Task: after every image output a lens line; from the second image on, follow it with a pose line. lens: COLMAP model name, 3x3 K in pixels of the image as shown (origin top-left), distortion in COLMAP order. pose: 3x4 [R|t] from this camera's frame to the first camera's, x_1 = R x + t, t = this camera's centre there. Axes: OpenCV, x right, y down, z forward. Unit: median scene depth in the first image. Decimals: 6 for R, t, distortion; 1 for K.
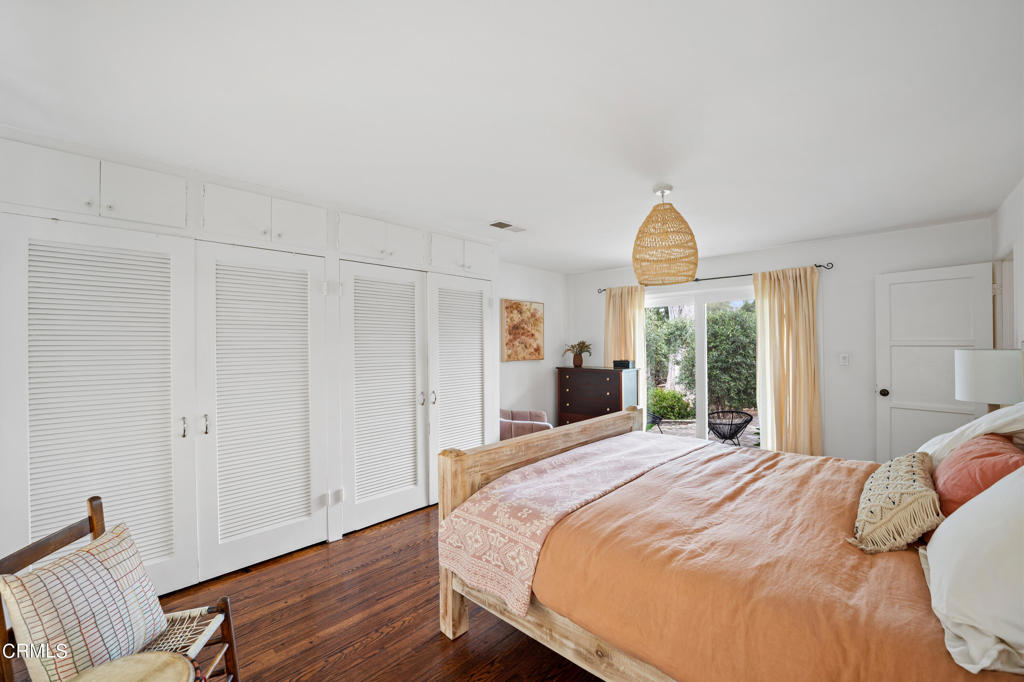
lens RADIAL K [[423.5, 0, 512.0], [0, 423.5, 341.0], [0, 0, 1]] dist [-0.020301, 0.000343]
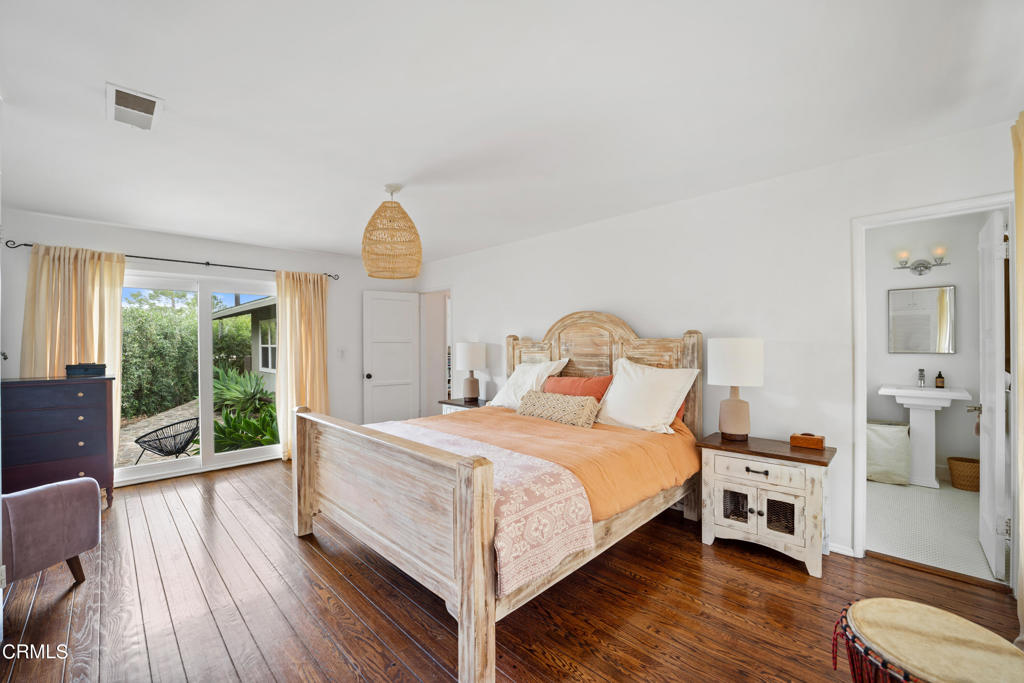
lens RADIAL K [[421.6, 0, 512.0], [0, 421.6, 341.5], [0, 0, 1]] dist [-0.001578, -0.000183]
pose [[0.017936, 0.013559, 0.999747, -0.682209], [-0.004197, 0.999900, -0.013485, 0.034006], [-0.999830, -0.003954, 0.017991, 0.665986]]
